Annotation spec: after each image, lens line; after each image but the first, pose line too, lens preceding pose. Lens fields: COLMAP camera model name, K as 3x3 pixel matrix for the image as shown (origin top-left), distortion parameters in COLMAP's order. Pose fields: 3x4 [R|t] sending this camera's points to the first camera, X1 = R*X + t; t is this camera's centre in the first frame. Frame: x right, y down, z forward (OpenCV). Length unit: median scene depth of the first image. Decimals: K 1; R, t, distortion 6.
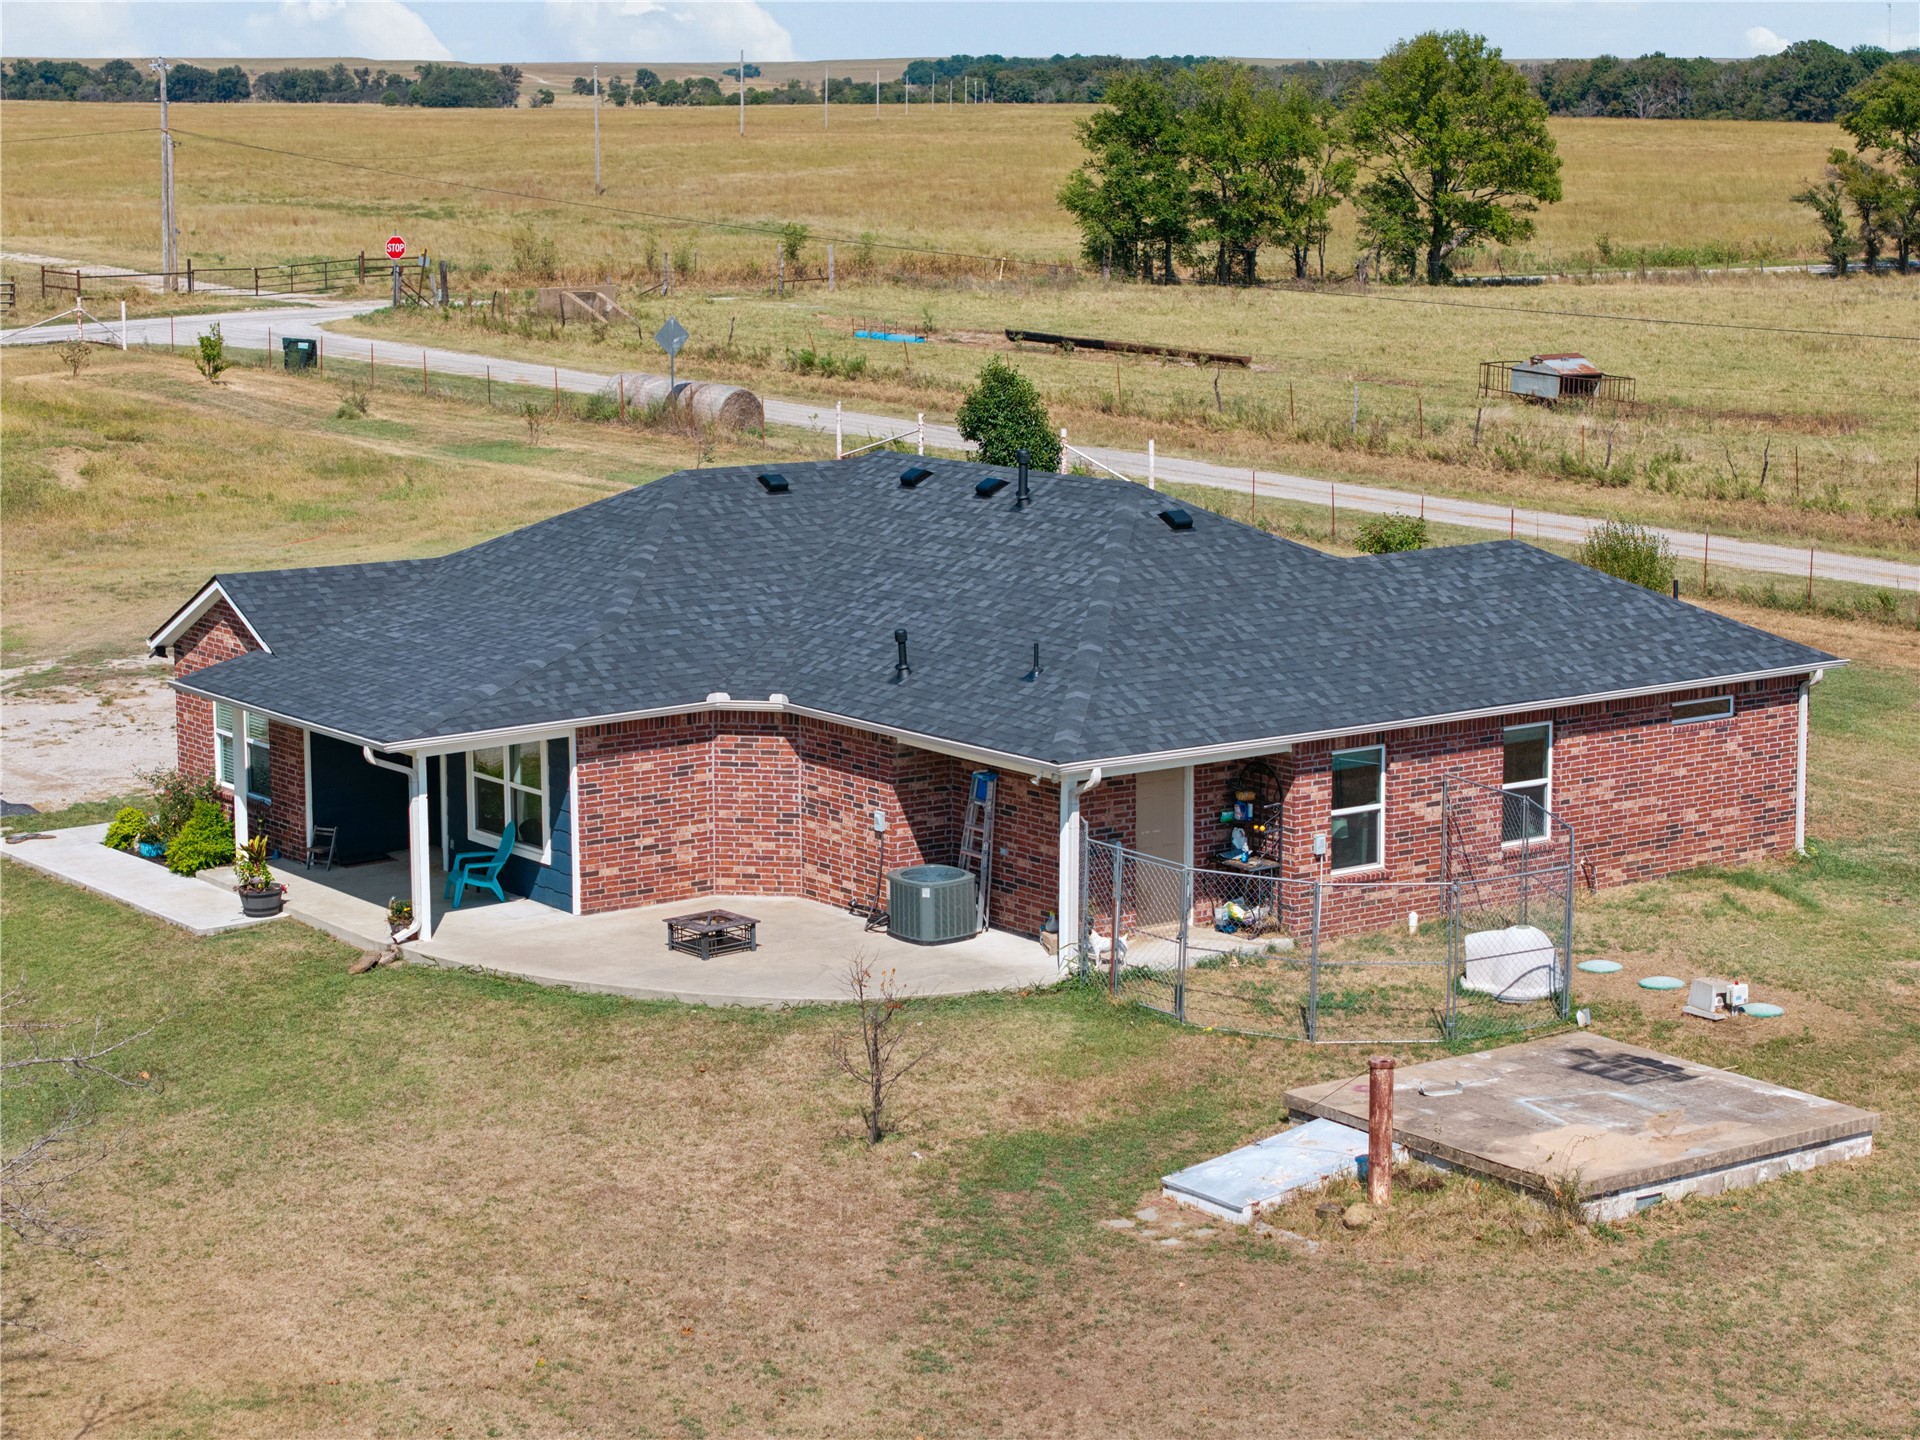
lens RADIAL K [[3837.7, 0, 960.0], [0, 3837.7, 720.0], [0, 0, 1]] dist [-0.122515, 0.359927]
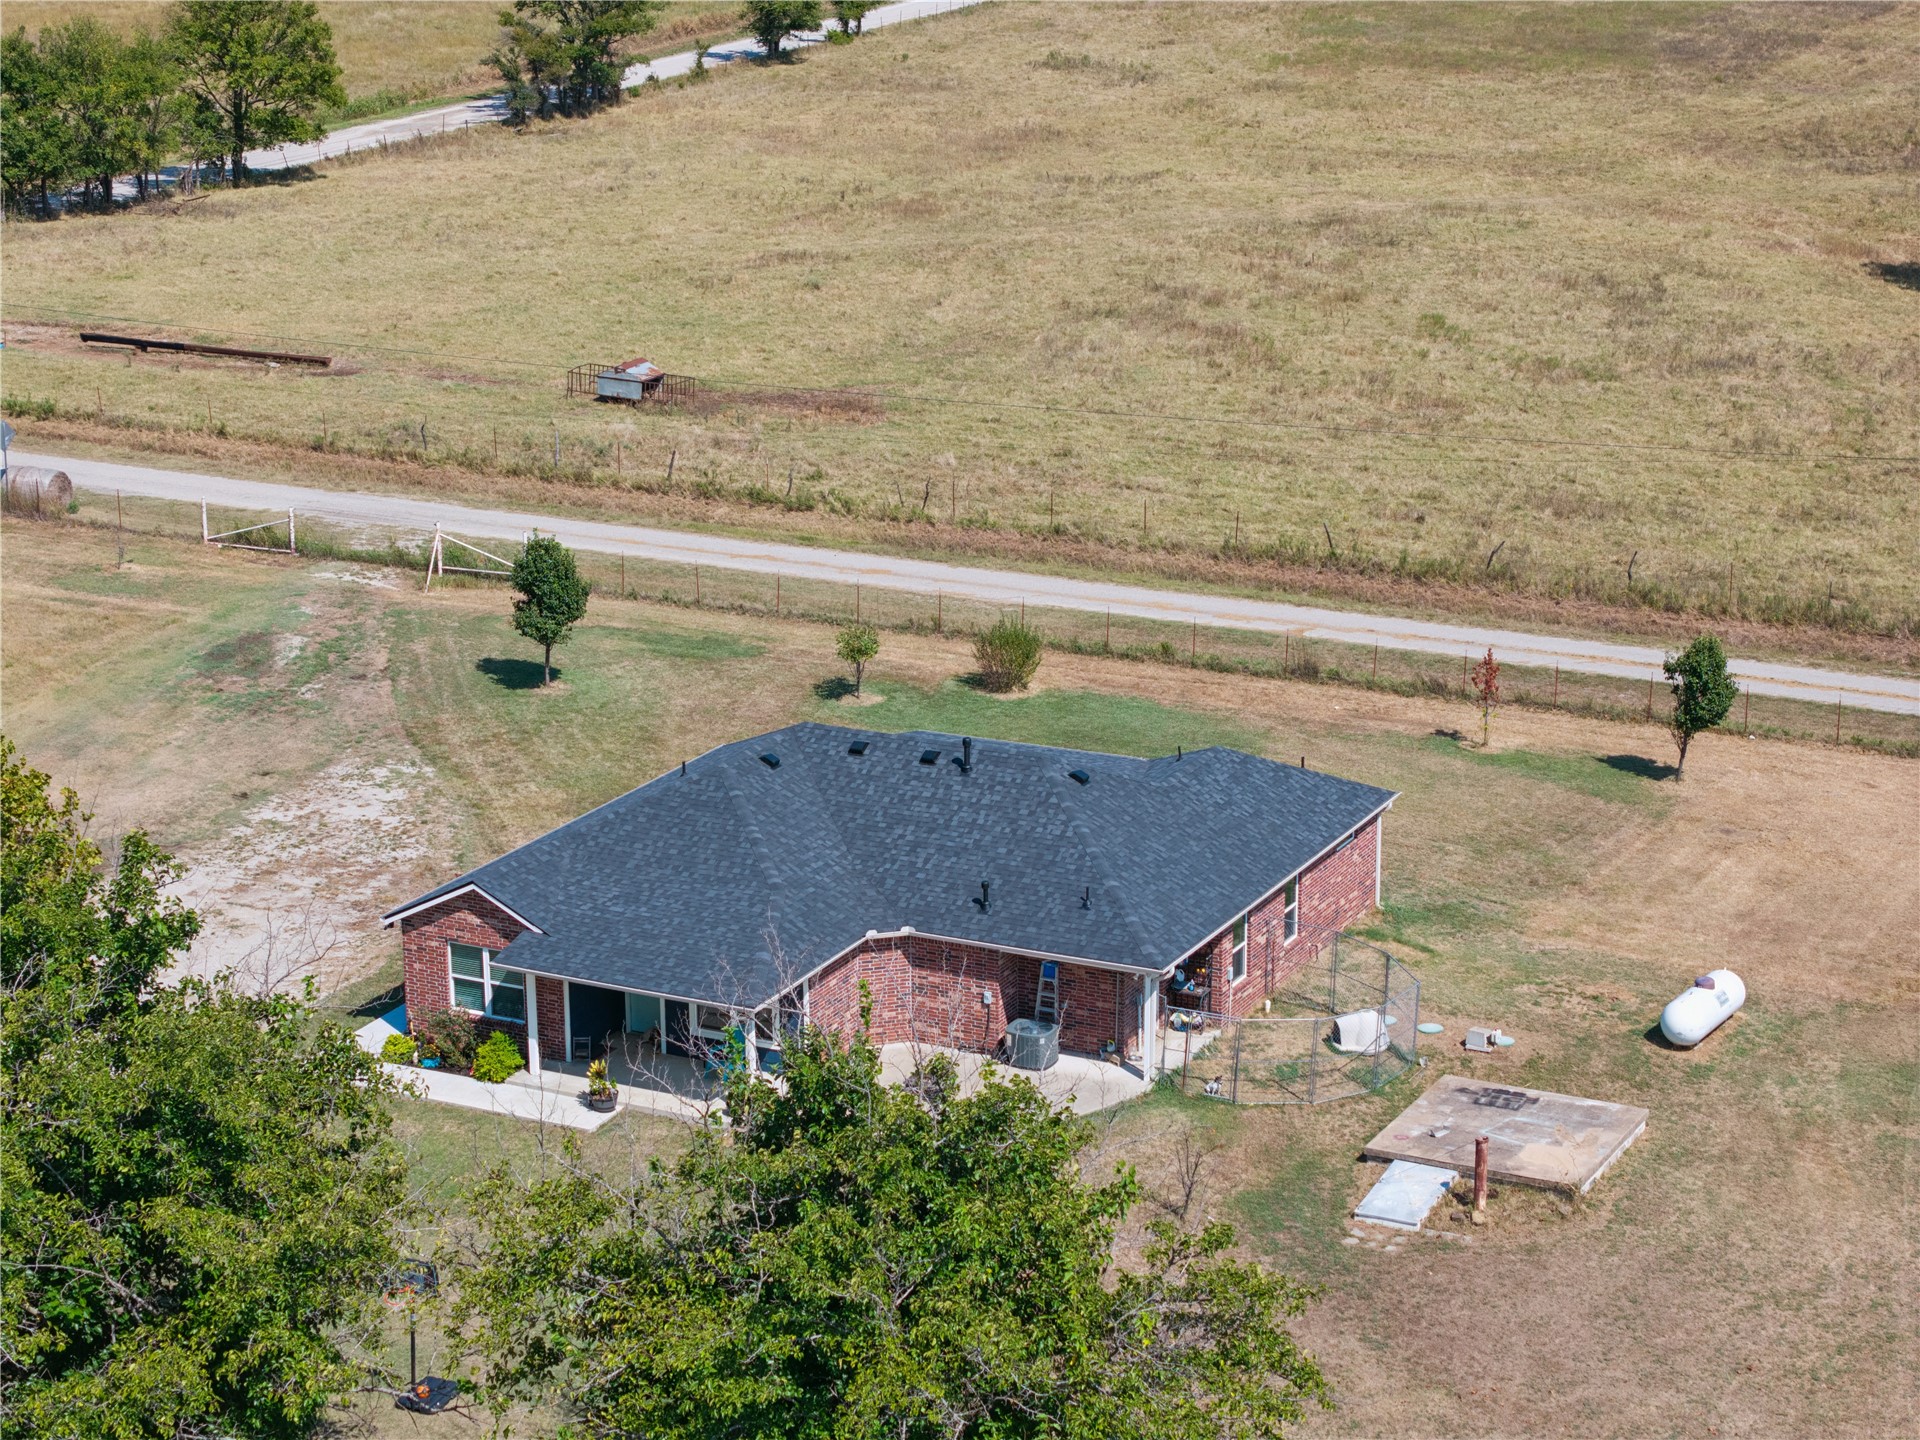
lens RADIAL K [[3837.7, 0, 960.0], [0, 3837.7, 720.0], [0, 0, 1]] dist [-0.122515, 0.359927]
pose [[0.891434, -0.127974, 0.434705, -0.671272], [0.080004, 0.988671, 0.126997, -0.276799], [-0.446033, -0.078432, 0.891573, -0.424998]]
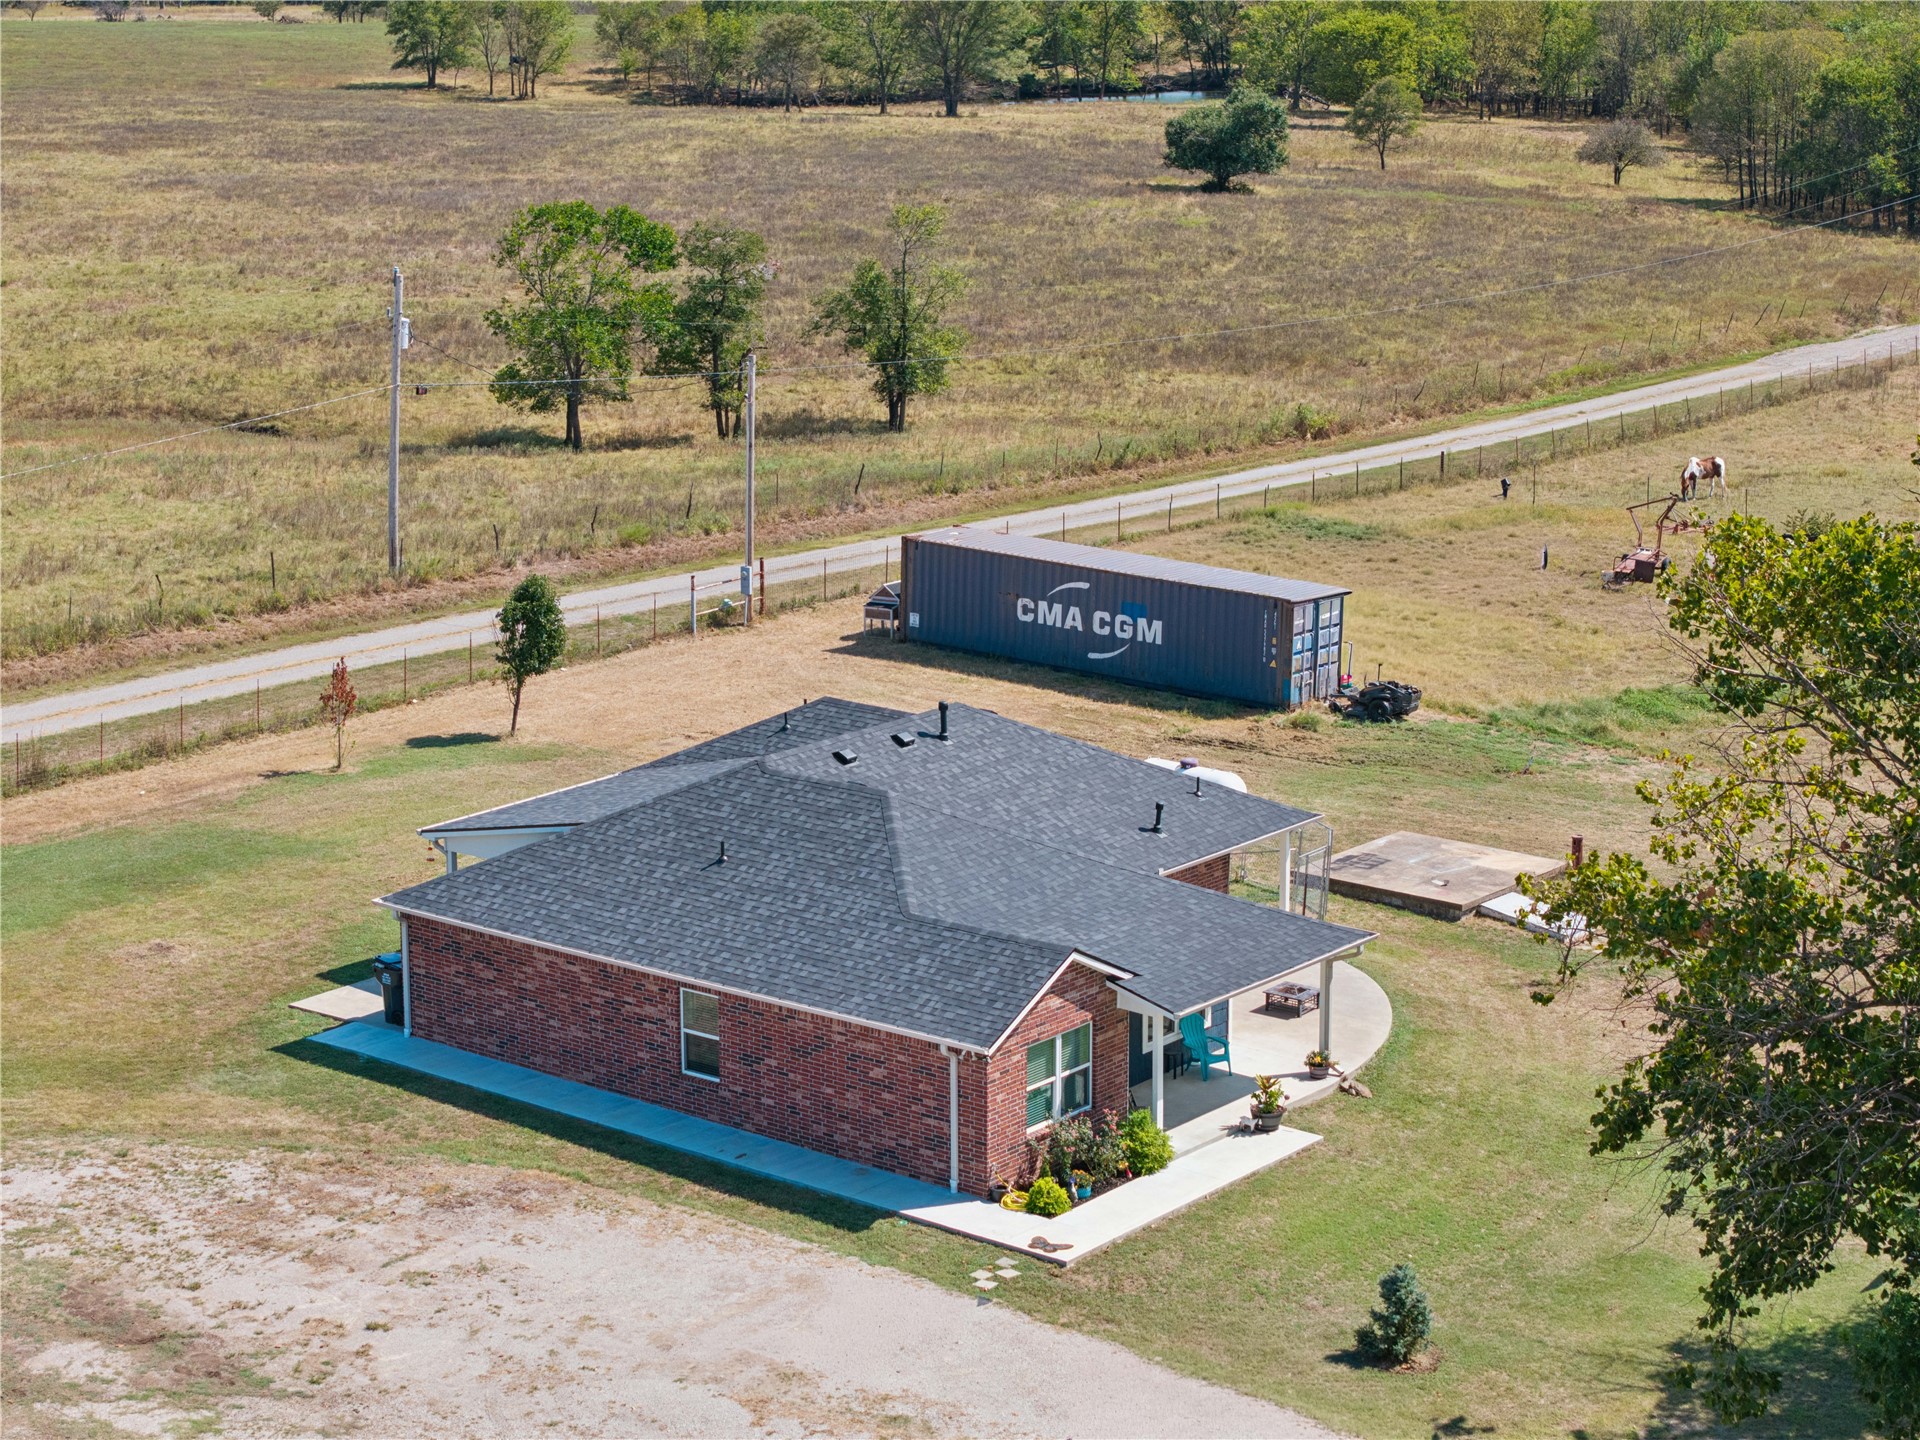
lens RADIAL K [[3837.7, 0, 960.0], [0, 3837.7, 720.0], [0, 0, 1]] dist [-0.122515, 0.359927]
pose [[-0.251896, -0.219410, 0.942554, -1.328948], [0.164557, 0.950065, 0.265136, -0.438923], [-0.953661, 0.221890, -0.203213, 1.297507]]
